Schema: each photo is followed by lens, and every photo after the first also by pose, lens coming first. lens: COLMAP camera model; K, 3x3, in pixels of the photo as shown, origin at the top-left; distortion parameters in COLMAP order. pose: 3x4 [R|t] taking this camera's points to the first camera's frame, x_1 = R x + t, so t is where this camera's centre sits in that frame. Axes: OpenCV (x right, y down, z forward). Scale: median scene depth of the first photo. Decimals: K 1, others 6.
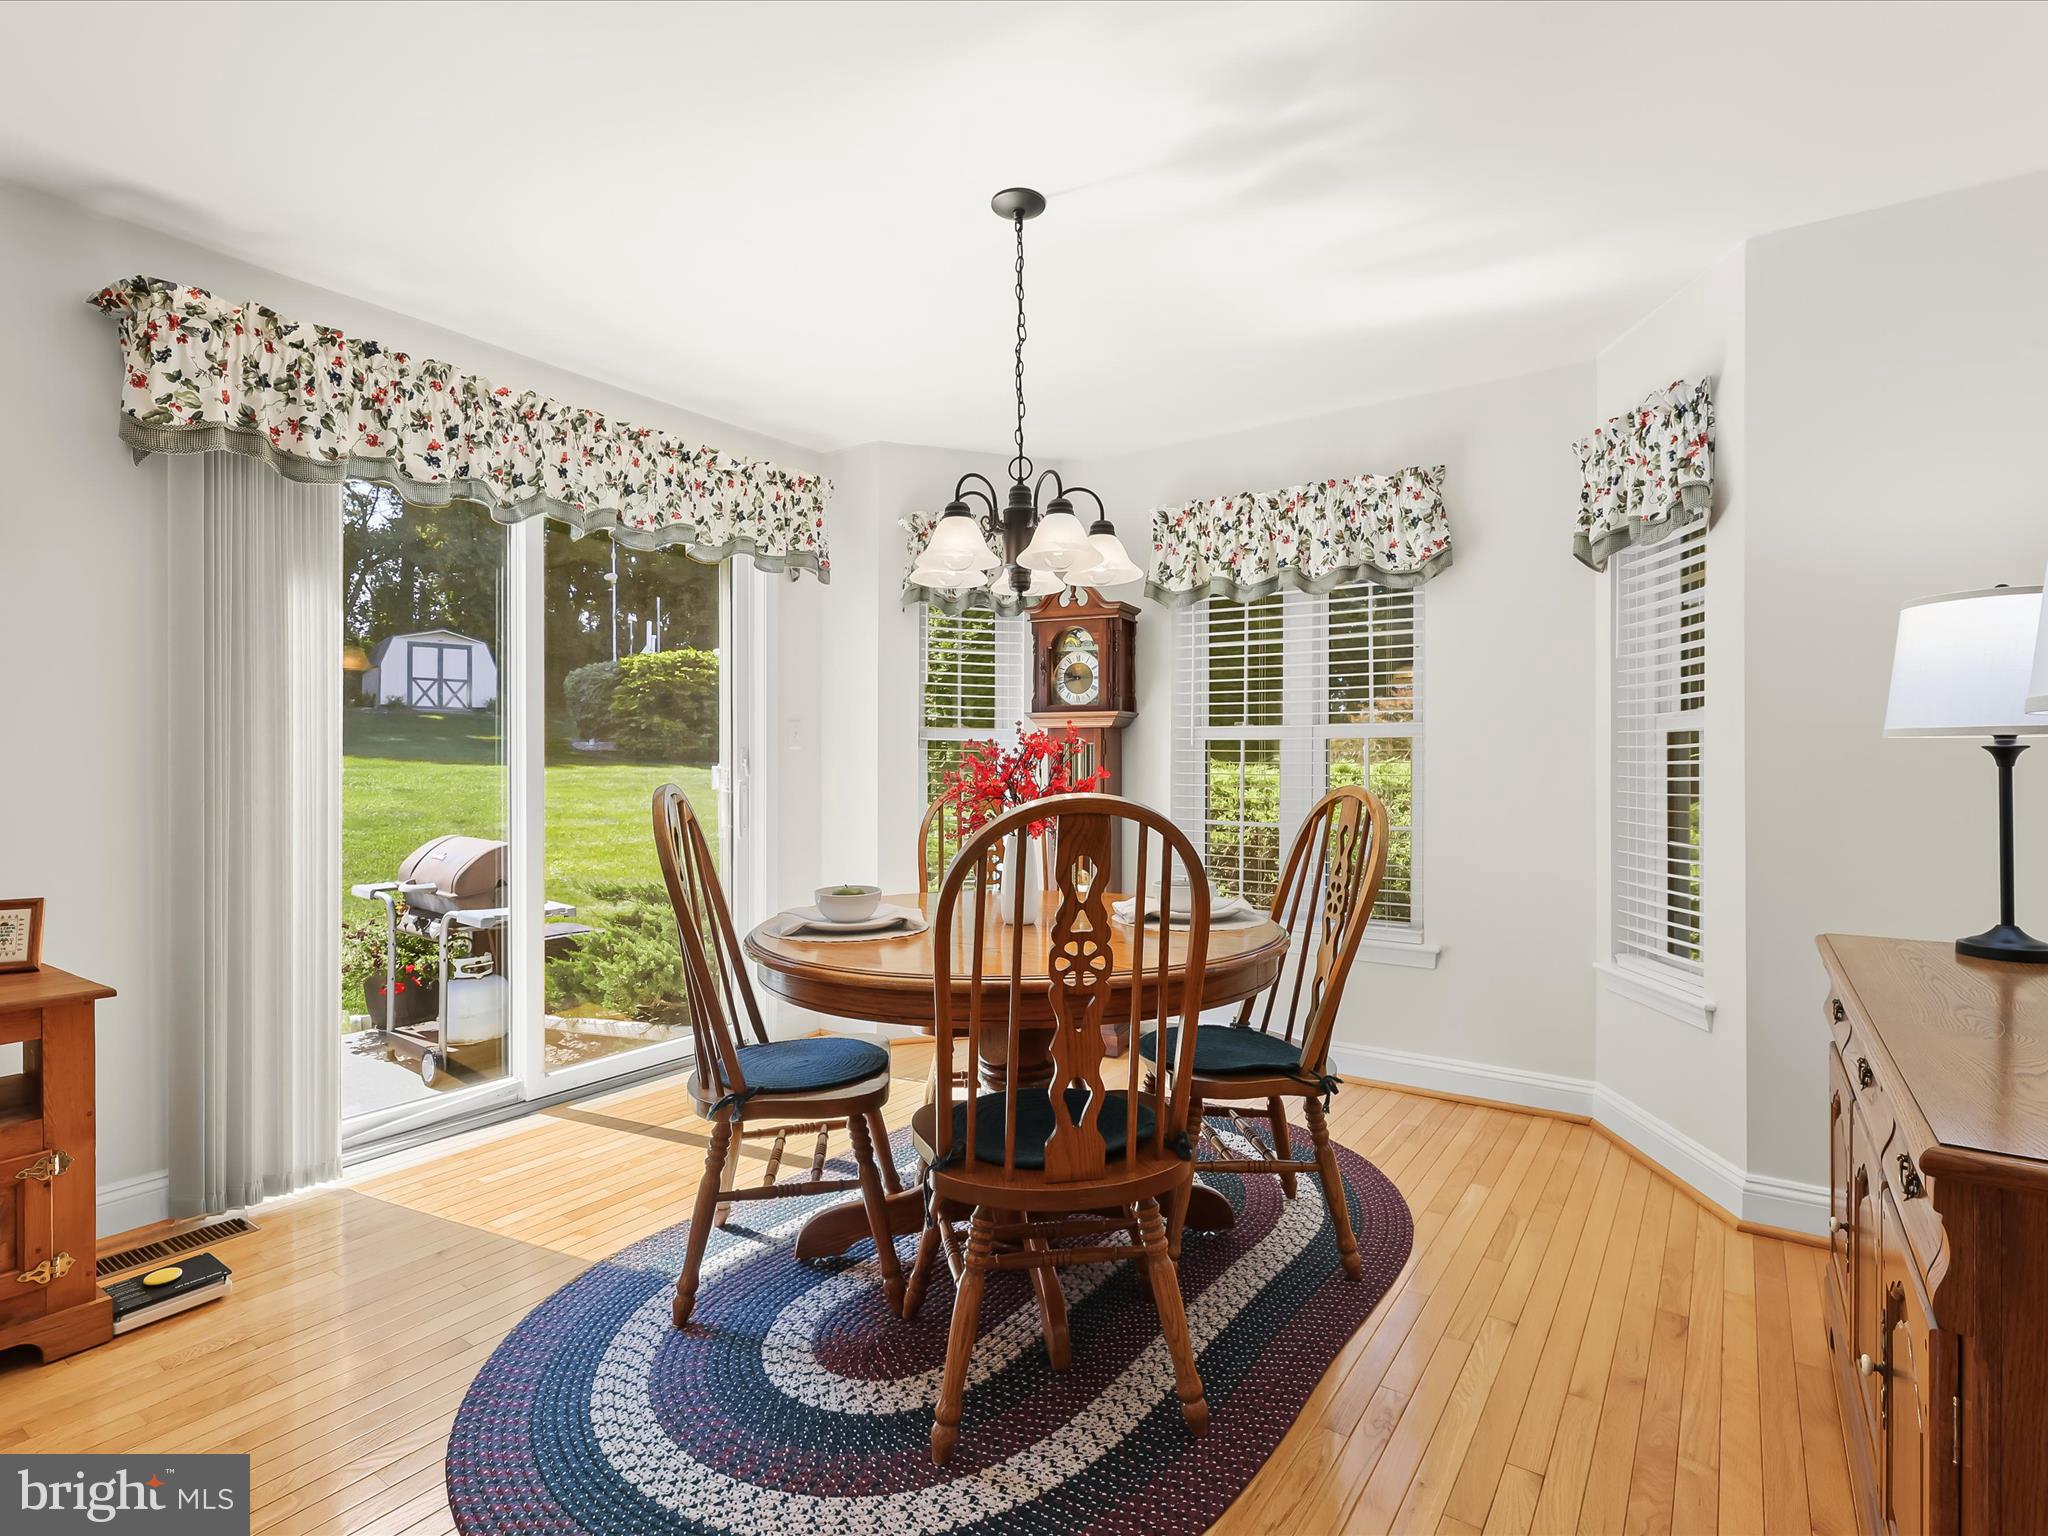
lens RADIAL K [[1027.9, 0, 1024.0], [0, 1027.9, 768.0], [0, 0, 1]] dist [0.001220, -0.000611]
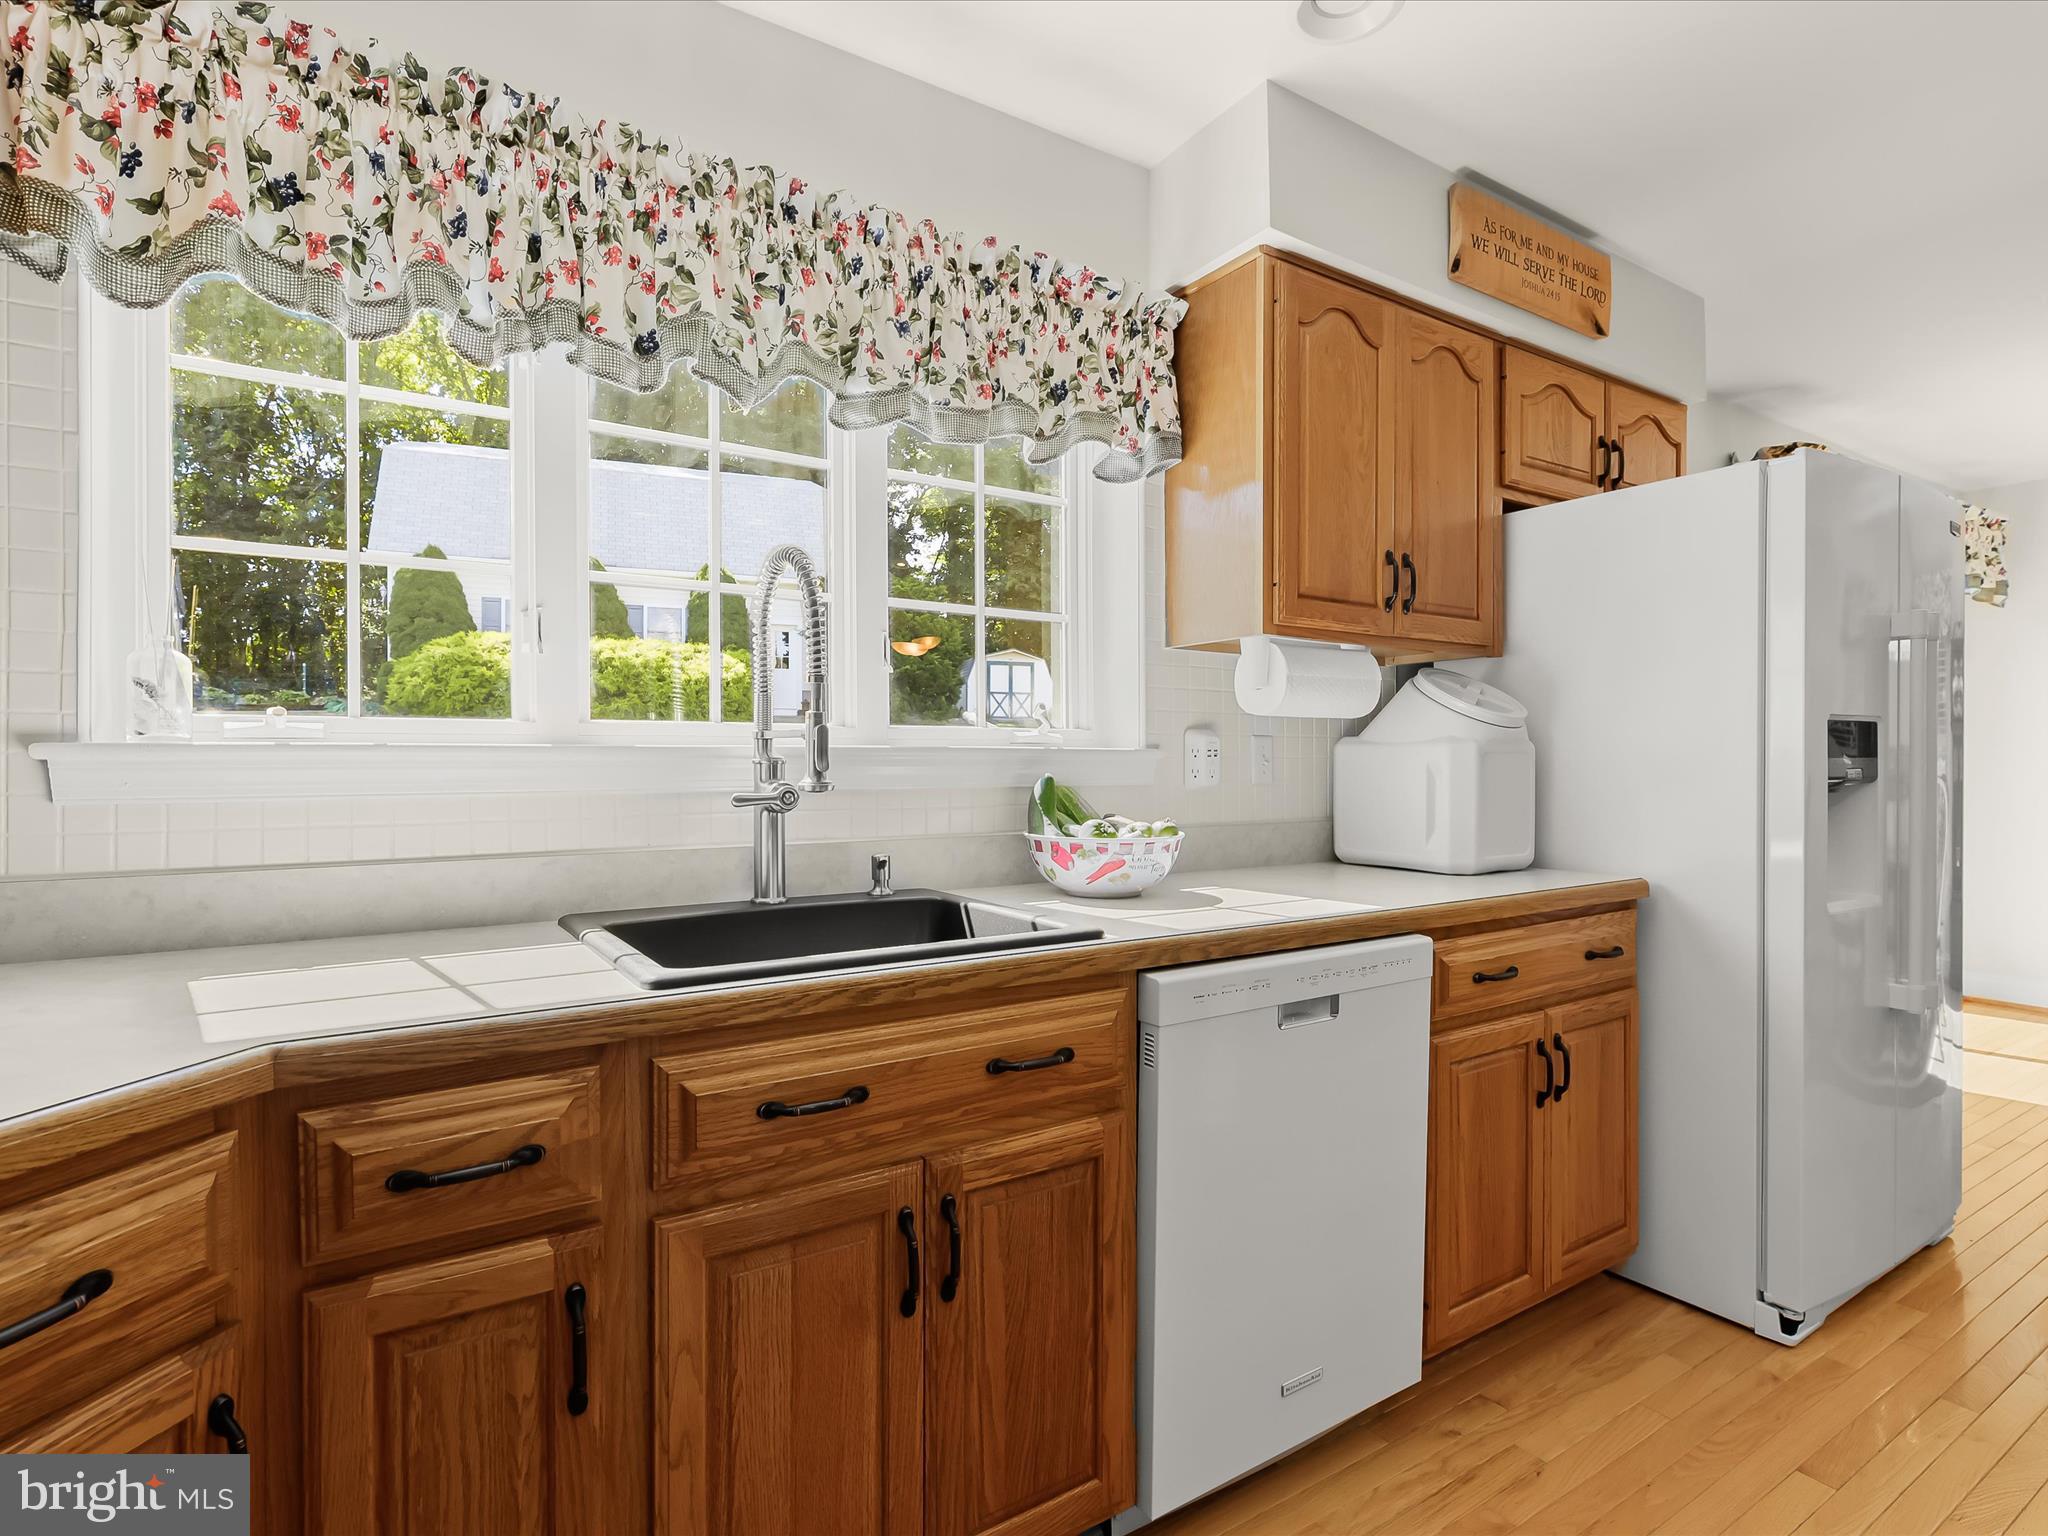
lens RADIAL K [[1027.9, 0, 1024.0], [0, 1027.9, 768.0], [0, 0, 1]] dist [0.001220, -0.000611]
pose [[0.924907, 0.001304, -0.380191, -0.869812], [-0.001949, 0.999997, -0.001311, 0.004783], [0.380188, 0.001953, 0.924907, -0.543673]]
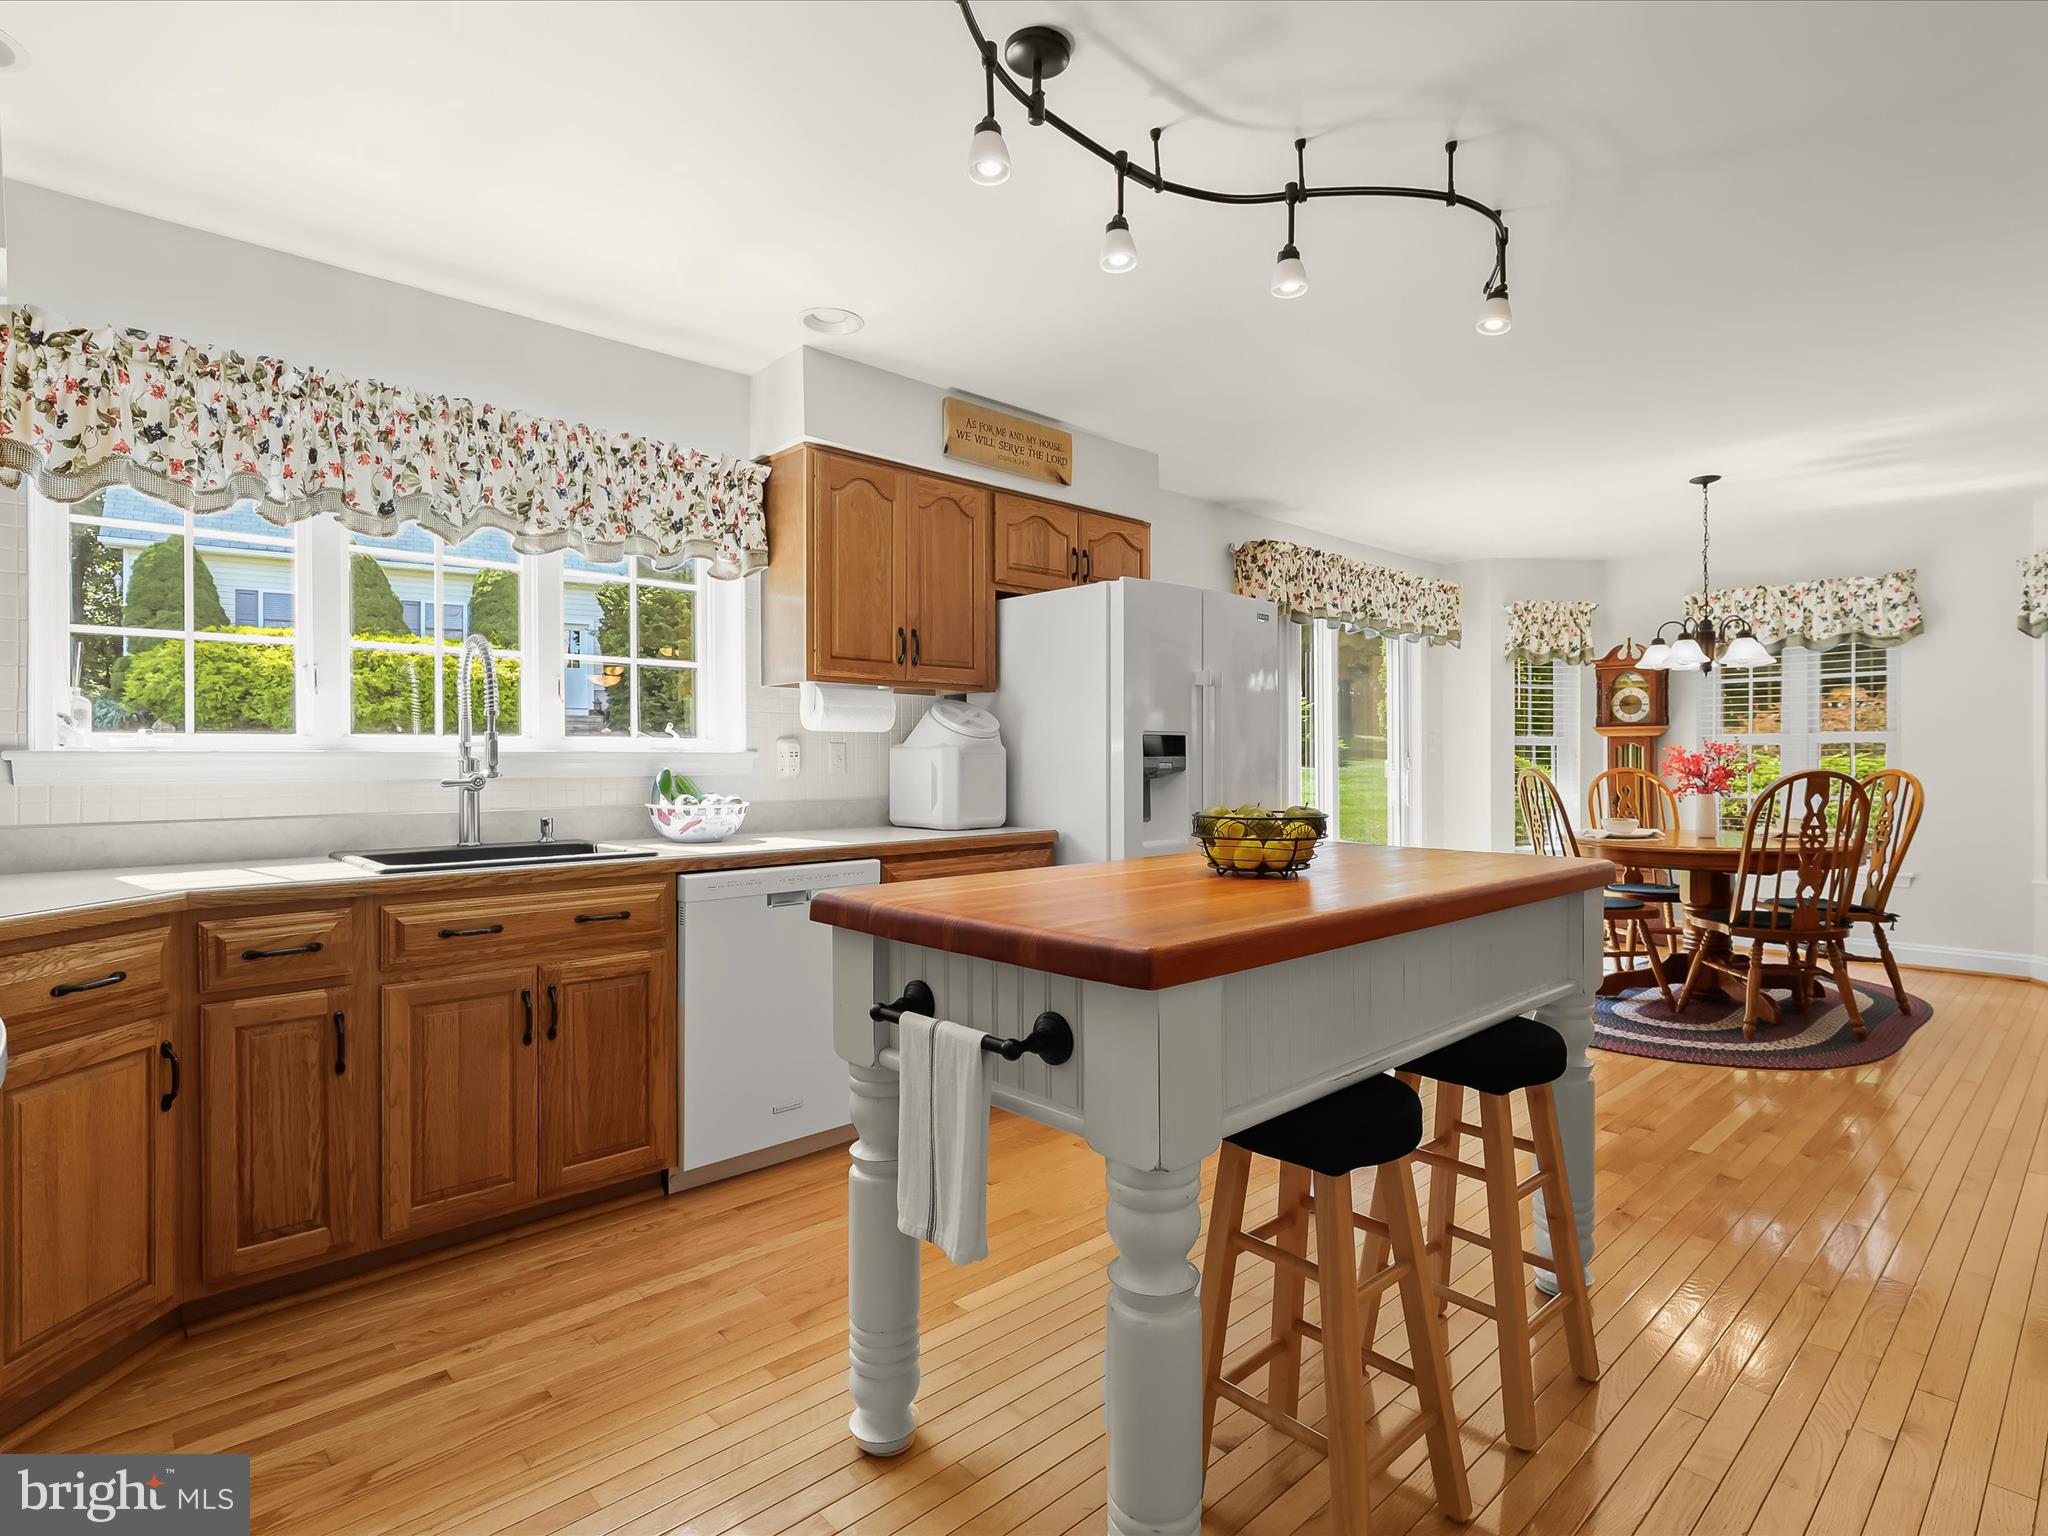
lens RADIAL K [[1038.8, 0, 1031.5], [0, 1038.8, 762.2], [0, 0, 1]] dist [0.001638, -0.000643]
pose [[0.976402, -0.003402, -0.215932, -0.563301], [0.002156, 0.999980, -0.006005, 0.008604], [0.215948, 0.005398, 0.976390, -0.836224]]
